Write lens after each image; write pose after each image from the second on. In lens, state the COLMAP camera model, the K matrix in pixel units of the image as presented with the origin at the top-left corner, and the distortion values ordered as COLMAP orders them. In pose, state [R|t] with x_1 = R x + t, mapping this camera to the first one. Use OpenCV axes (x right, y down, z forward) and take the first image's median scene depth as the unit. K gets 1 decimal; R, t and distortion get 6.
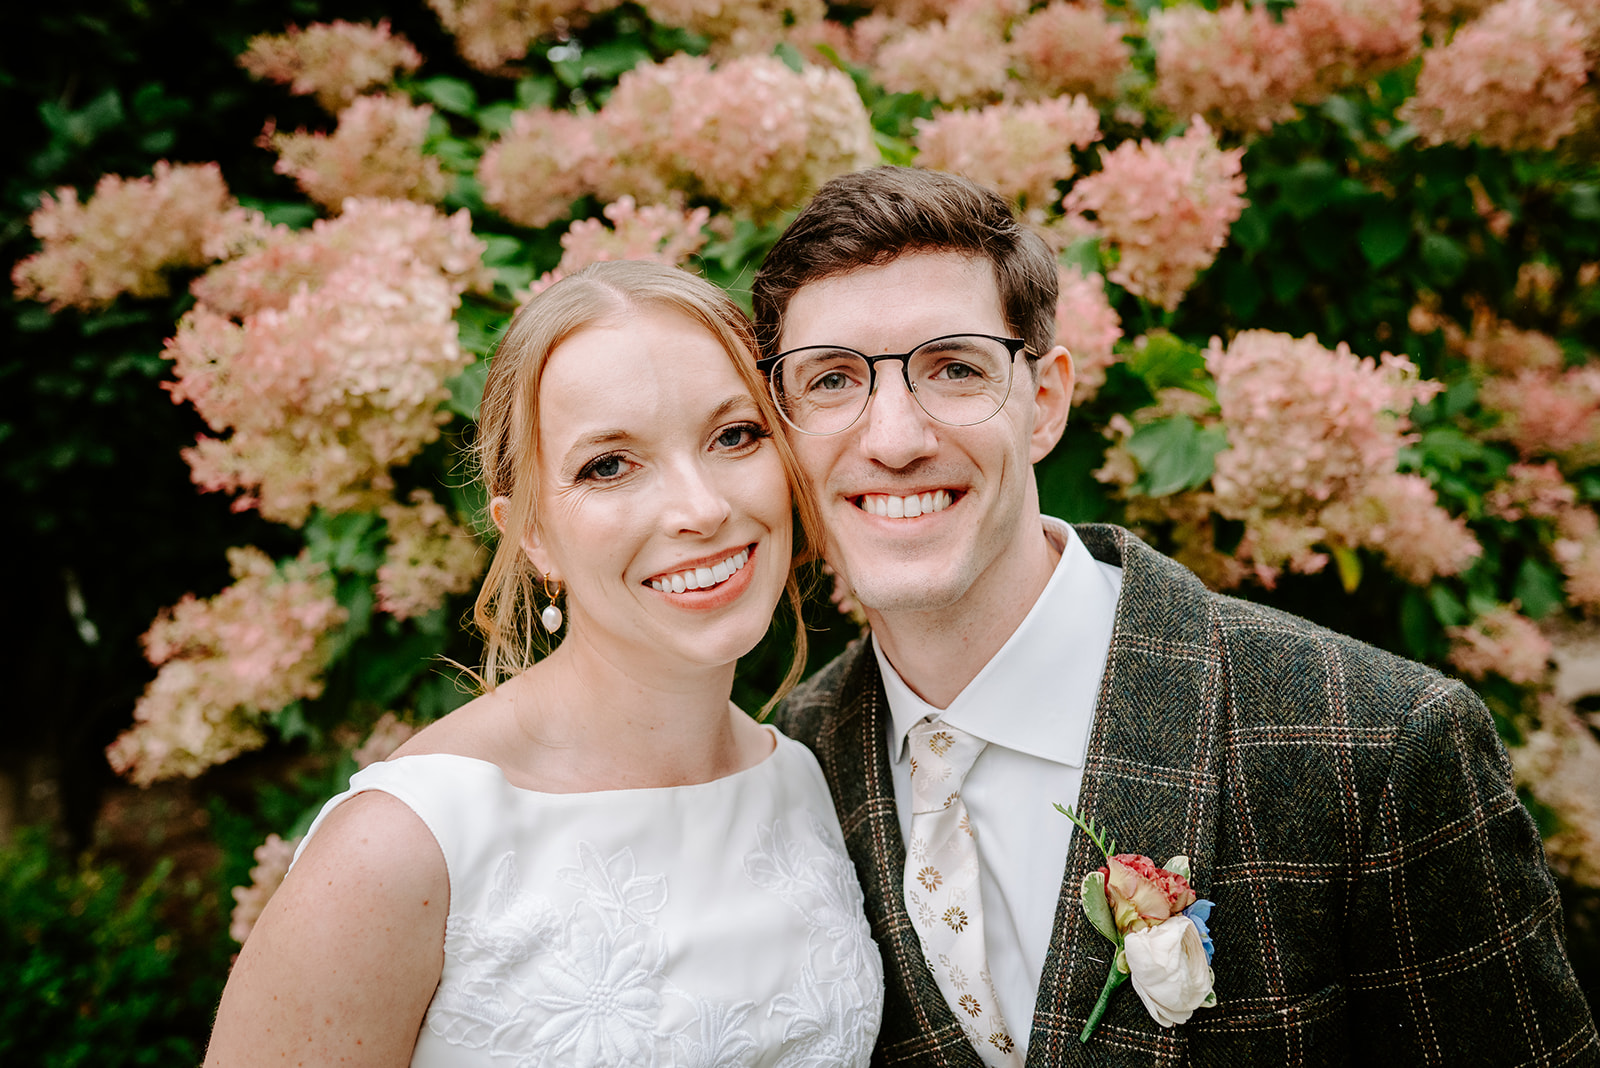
lens RADIAL K [[1630.1, 0, 798.1], [0, 1630.1, 596.0], [0, 0, 1]] dist [0.003098, 0.000000]
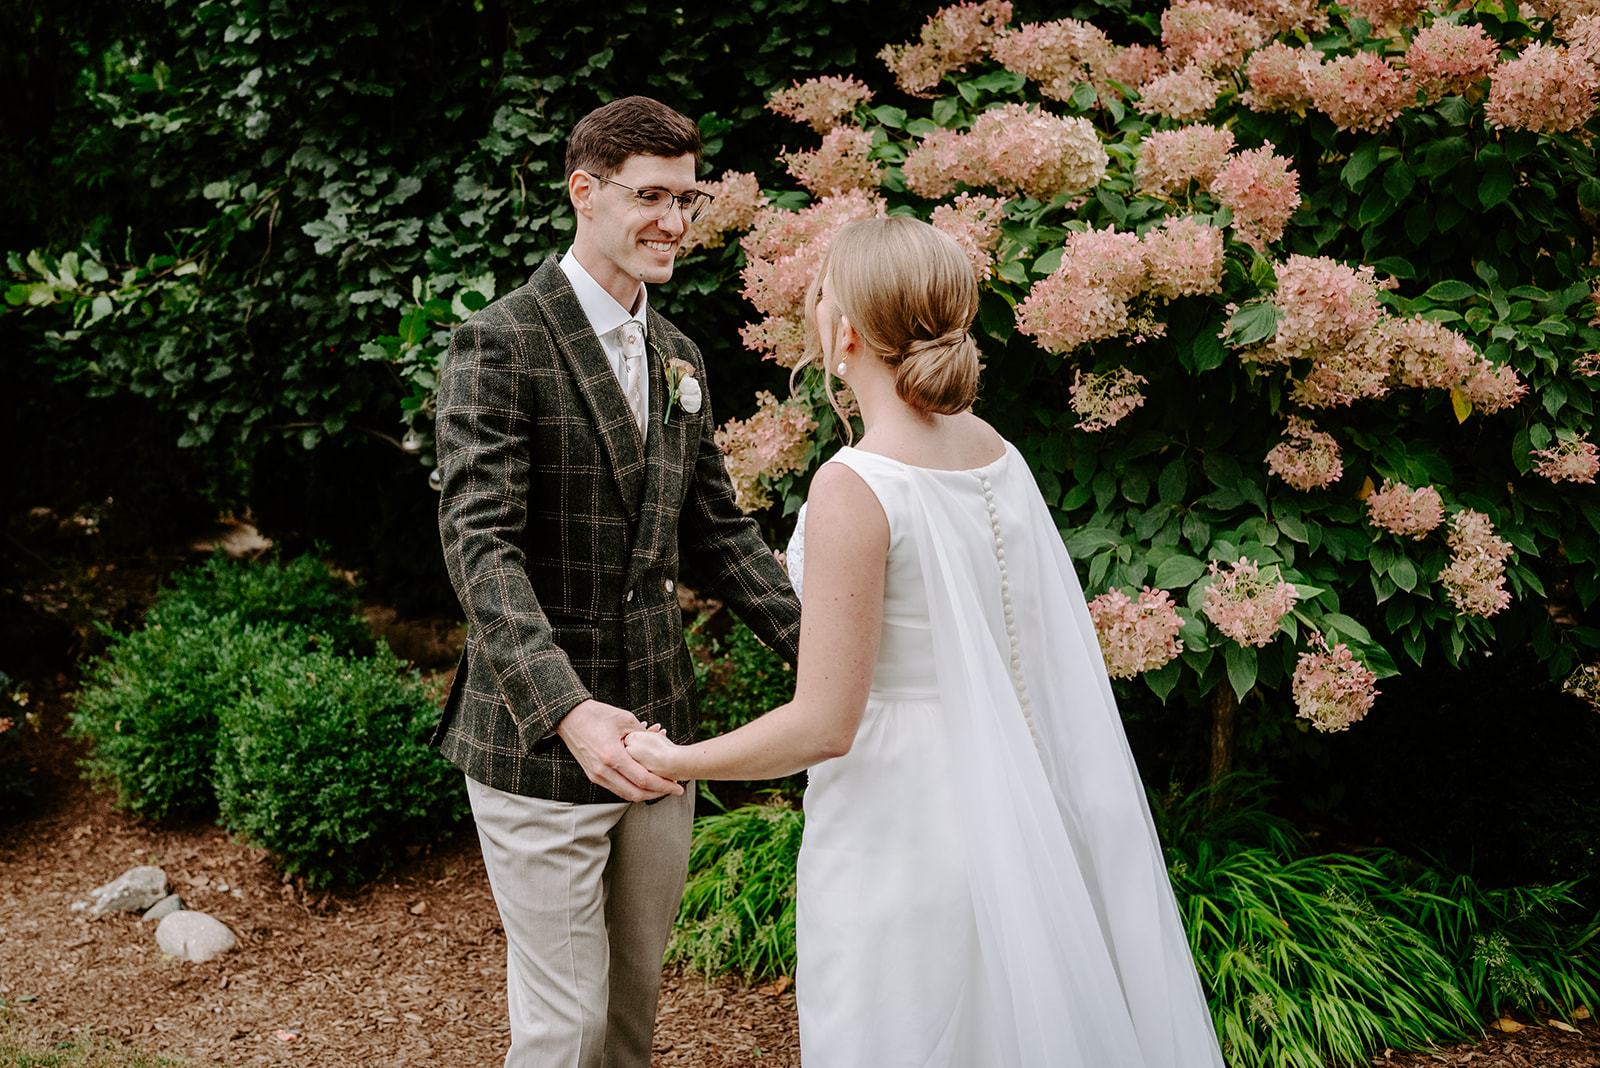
lens RADIAL K [[1630.1, 0, 799.6], [0, 1630.1, 532.3], [0, 0, 1]] dist [0.003098, 0.000000]
pose [[0.959377, 0.024312, -0.281078, 0.193447], [-0.023610, 0.999704, 0.005885, 0.111569], [0.281138, 0.000990, 0.959667, -0.669852]]
